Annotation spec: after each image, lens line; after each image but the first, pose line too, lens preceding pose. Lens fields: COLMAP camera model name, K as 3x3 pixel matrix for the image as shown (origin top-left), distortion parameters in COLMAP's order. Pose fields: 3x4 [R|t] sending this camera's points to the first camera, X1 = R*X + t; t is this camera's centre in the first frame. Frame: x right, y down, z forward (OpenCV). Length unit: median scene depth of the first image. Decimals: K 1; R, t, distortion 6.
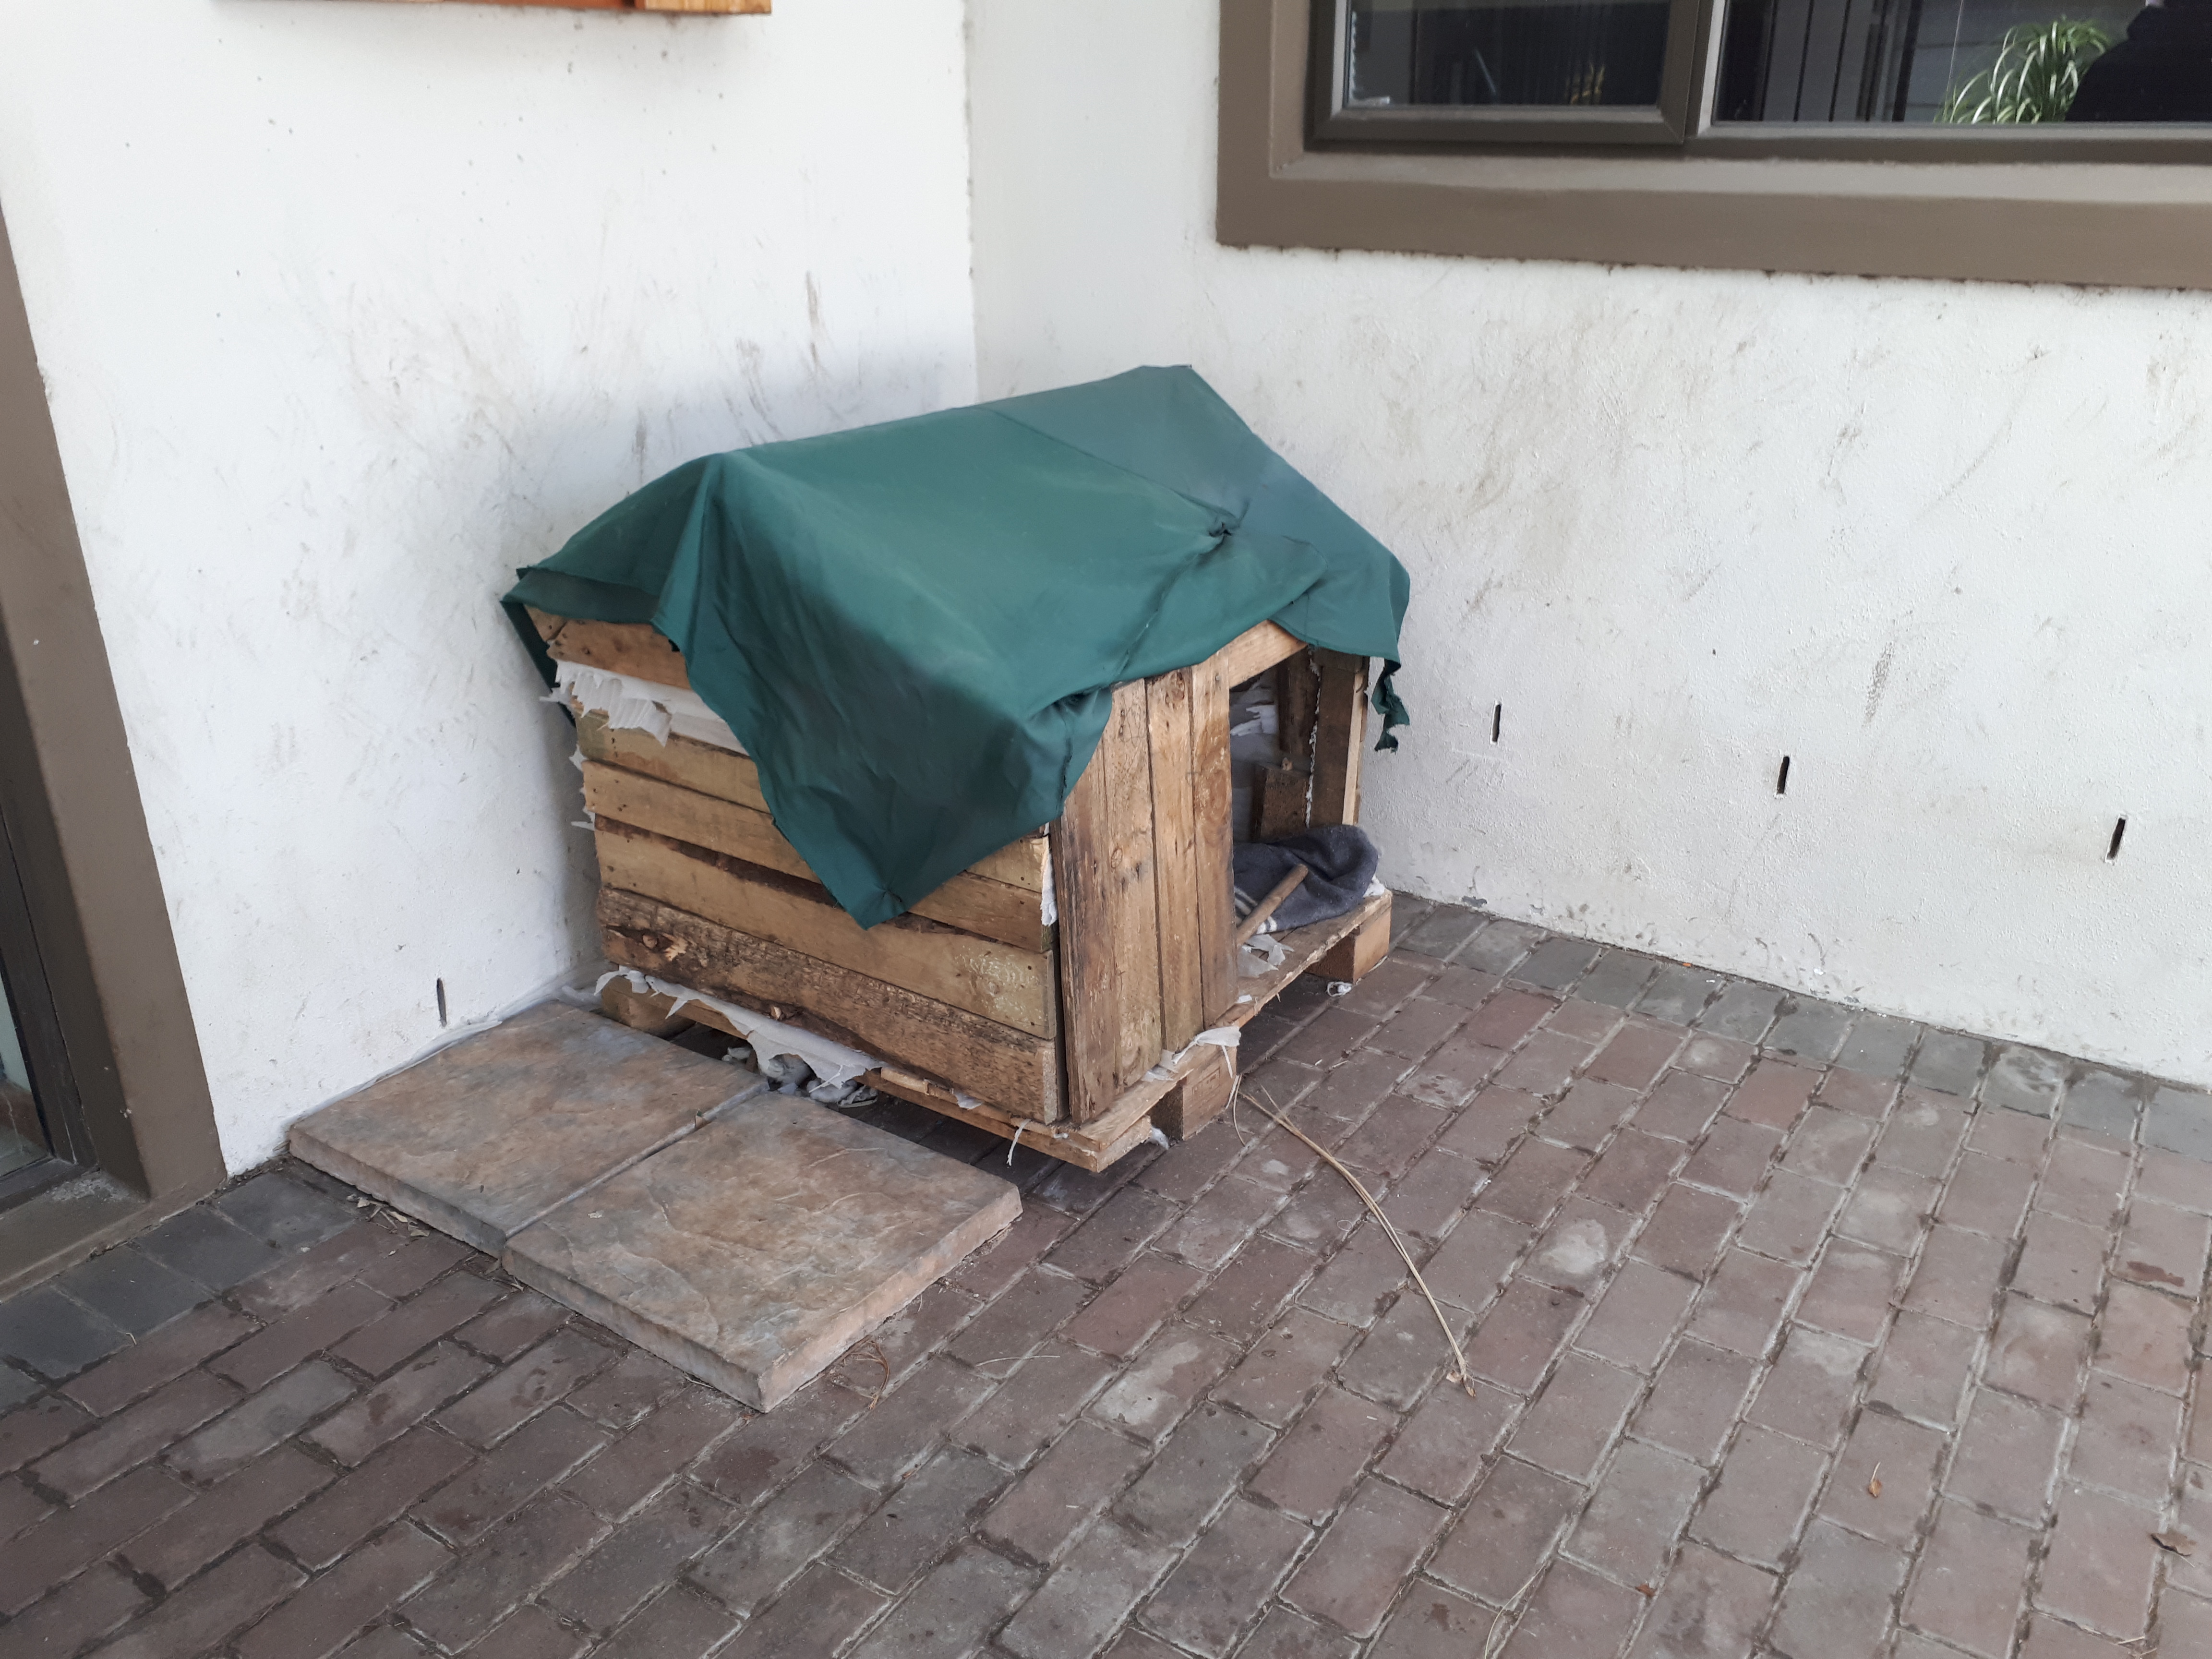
lens RADIAL K [[1736.4, 0, 1141.1], [0, 1736.4, 833.6], [0, 0, 1]] dist [0.055067, -0.134906]
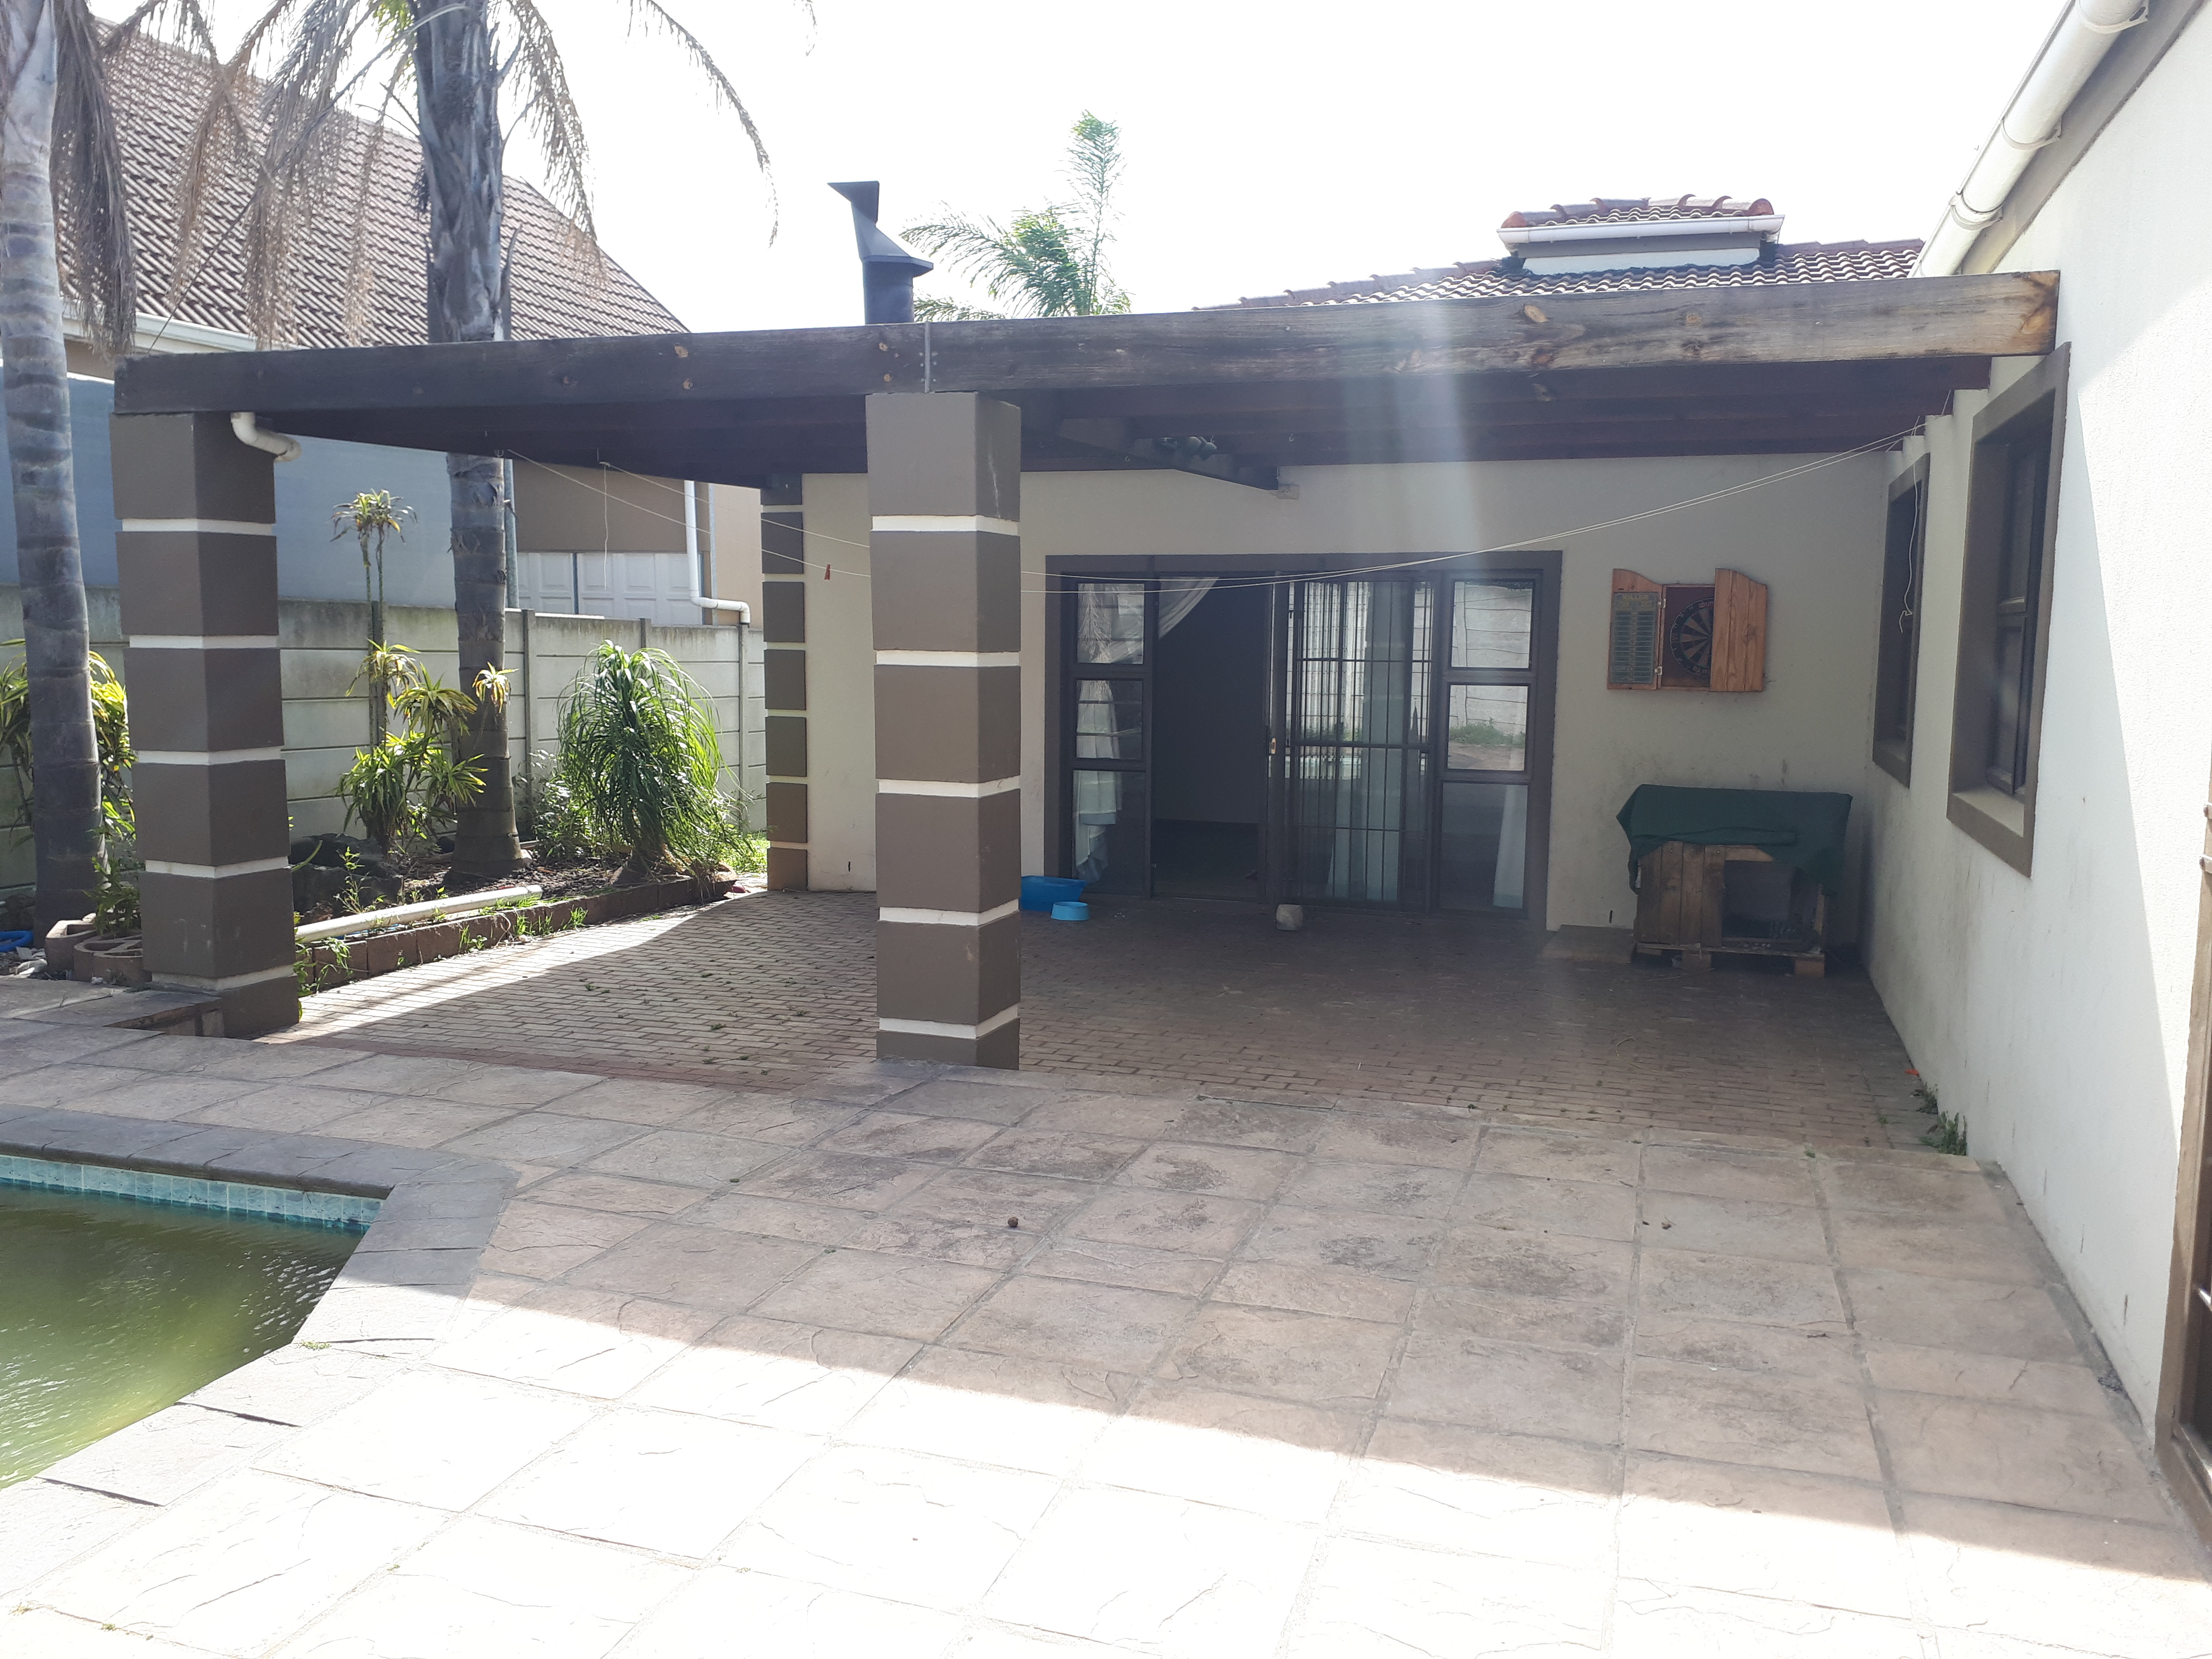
lens RADIAL K [[1736.4, 0, 1141.1], [0, 1736.4, 833.6], [0, 0, 1]] dist [0.055067, -0.134906]
pose [[0.270517, 0.113448, -0.956007, 3.505110], [-0.381999, 0.924161, 0.001576, 0.367276], [0.883684, 0.364768, 0.293339, -1.340475]]
